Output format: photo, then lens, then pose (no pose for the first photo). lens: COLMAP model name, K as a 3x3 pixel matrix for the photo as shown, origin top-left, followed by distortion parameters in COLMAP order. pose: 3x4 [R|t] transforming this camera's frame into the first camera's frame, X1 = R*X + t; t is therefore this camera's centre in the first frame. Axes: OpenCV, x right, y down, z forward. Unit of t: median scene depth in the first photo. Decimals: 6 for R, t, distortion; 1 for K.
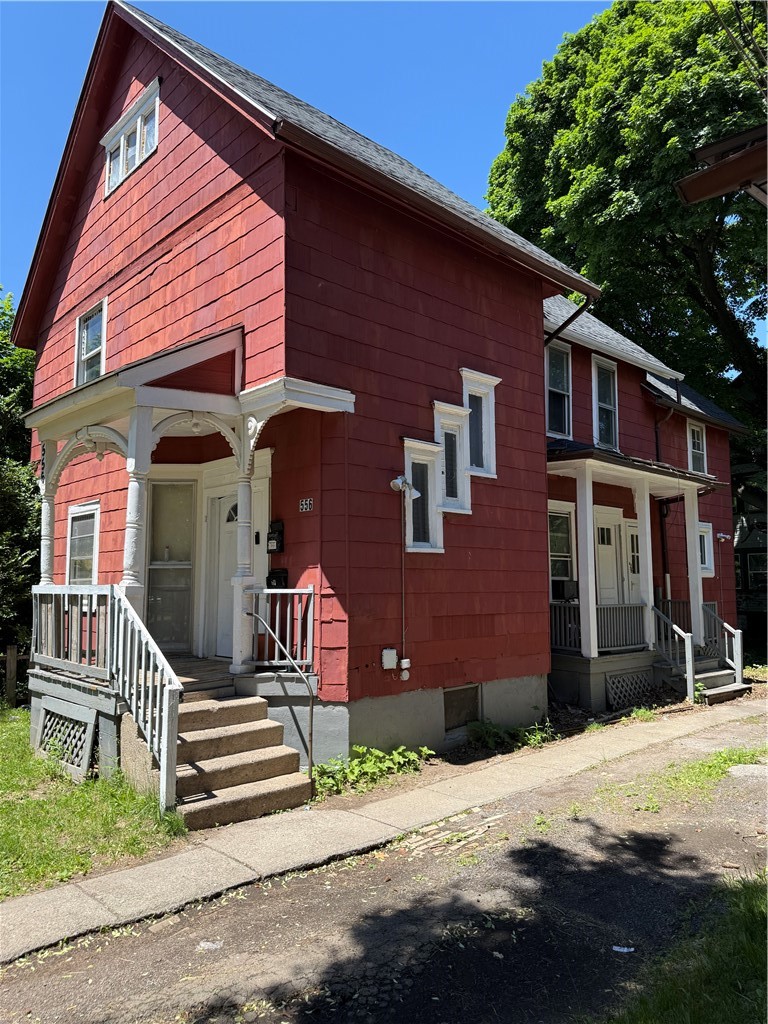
lens RADIAL K [[717.7, 0, 384.0], [0, 717.7, 512.0], [0, 0, 1]] dist [0.109632, -0.156870]
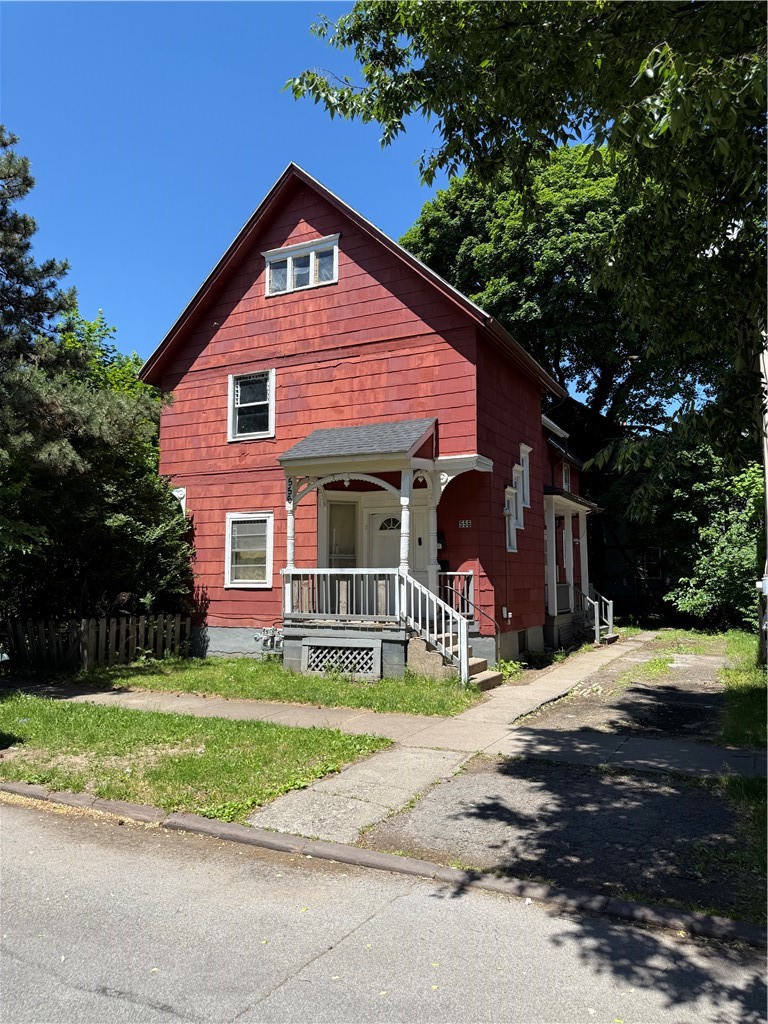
lens RADIAL K [[714.5, 0, 384.0], [0, 714.5, 512.0], [0, 0, 1]] dist [0.140384, -0.282007]
pose [[0.941882, 0.034647, 0.334153, -0.732832], [-0.038680, 0.999237, 0.005422, -0.034129], [-0.333710, -0.018032, 0.942503, -0.472640]]
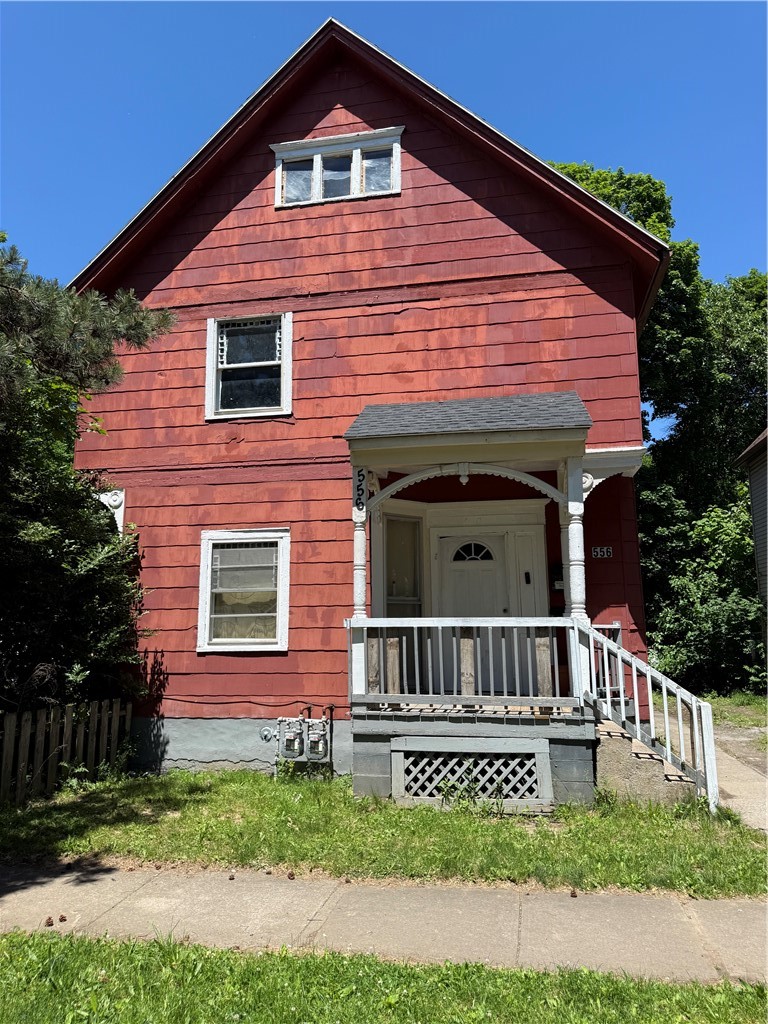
lens RADIAL K [[714.5, 0, 384.0], [0, 714.5, 512.0], [0, 0, 1]] dist [0.140384, -0.282007]
pose [[0.812415, 0.095674, 0.575176, -0.907816], [-0.056365, 0.994713, -0.085845, 0.038247], [-0.580348, 0.037322, 0.813513, 0.208521]]
